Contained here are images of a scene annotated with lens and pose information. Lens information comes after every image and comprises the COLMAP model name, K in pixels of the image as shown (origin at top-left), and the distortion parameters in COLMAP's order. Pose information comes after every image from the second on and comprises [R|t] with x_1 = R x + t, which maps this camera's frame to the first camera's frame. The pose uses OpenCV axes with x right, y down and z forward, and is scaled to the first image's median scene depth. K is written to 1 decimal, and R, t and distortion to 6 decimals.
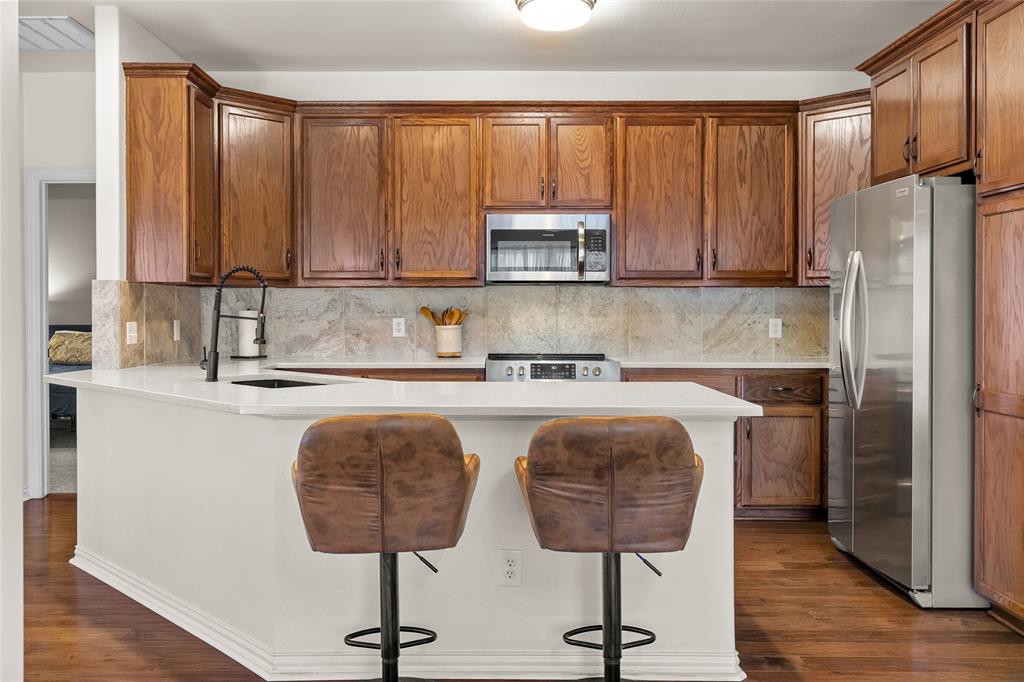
lens RADIAL K [[870.9, 0, 495.6], [0, 870.9, 319.1], [0, 0, 1]] dist [0.007076, -0.003243]
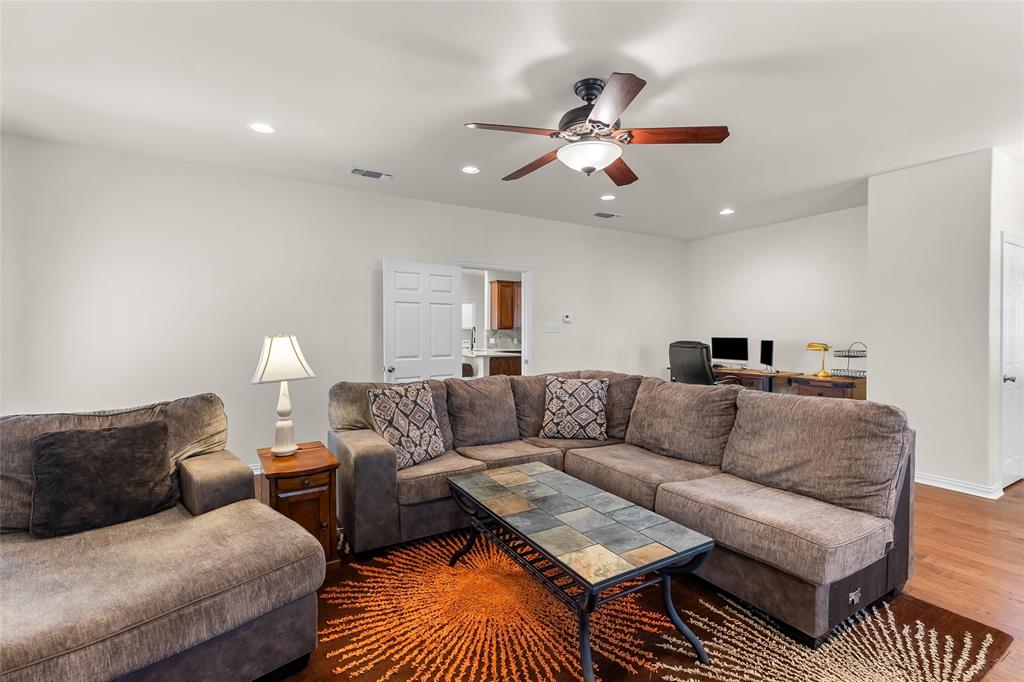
lens RADIAL K [[459.7, 0, 508.4], [0, 459.7, 336.3], [0, 0, 1]] dist [0.000838, -0.000551]
pose [[0.510379, 0.007186, -0.859920, 1.419262], [-0.013578, 0.999908, 0.000297, -0.007263], [0.859842, 0.011525, 0.510429, -0.113243]]
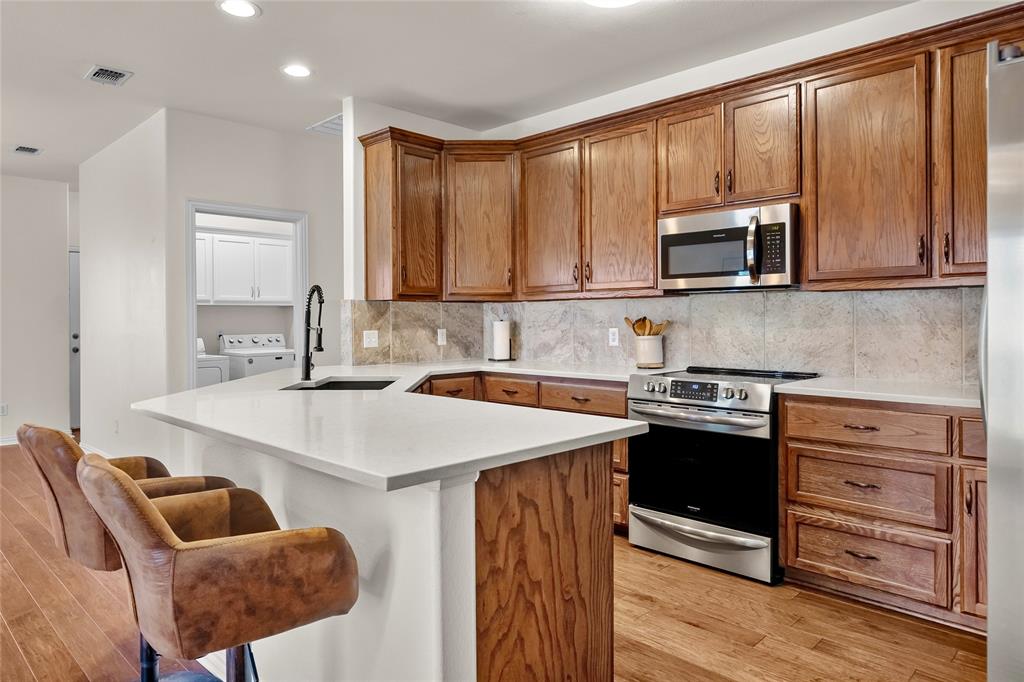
lens RADIAL K [[652.1, 0, 507.1], [0, 652.1, 319.7], [0, 0, 1]] dist [0.001143, 0.001101]
pose [[0.715597, -0.002774, -0.698508, 0.364684], [-0.002355, 0.999977, -0.006383, -0.006299], [0.698509, 0.006213, 0.715574, 0.373165]]
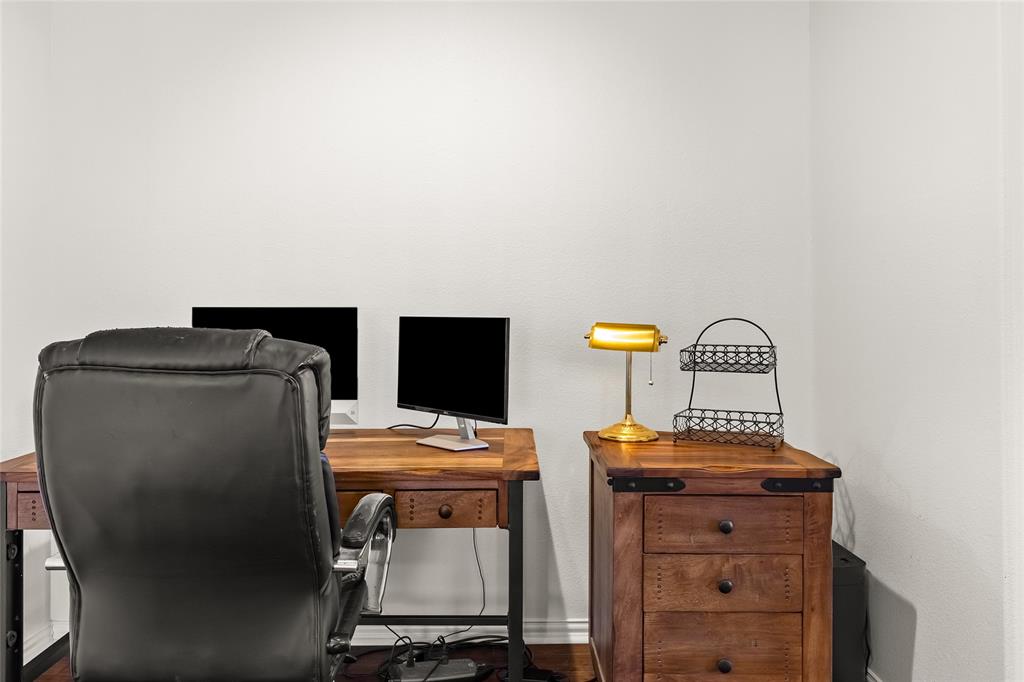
lens RADIAL K [[785.6, 0, 511.1], [0, 785.6, 336.5], [0, 0, 1]] dist [-0.011231, -0.002682]
pose [[1.000000, 0.000283, -0.000151, 0.823894], [-0.000278, 0.999611, 0.027905, -0.006592], [0.000159, -0.027905, 0.999611, 0.518347]]
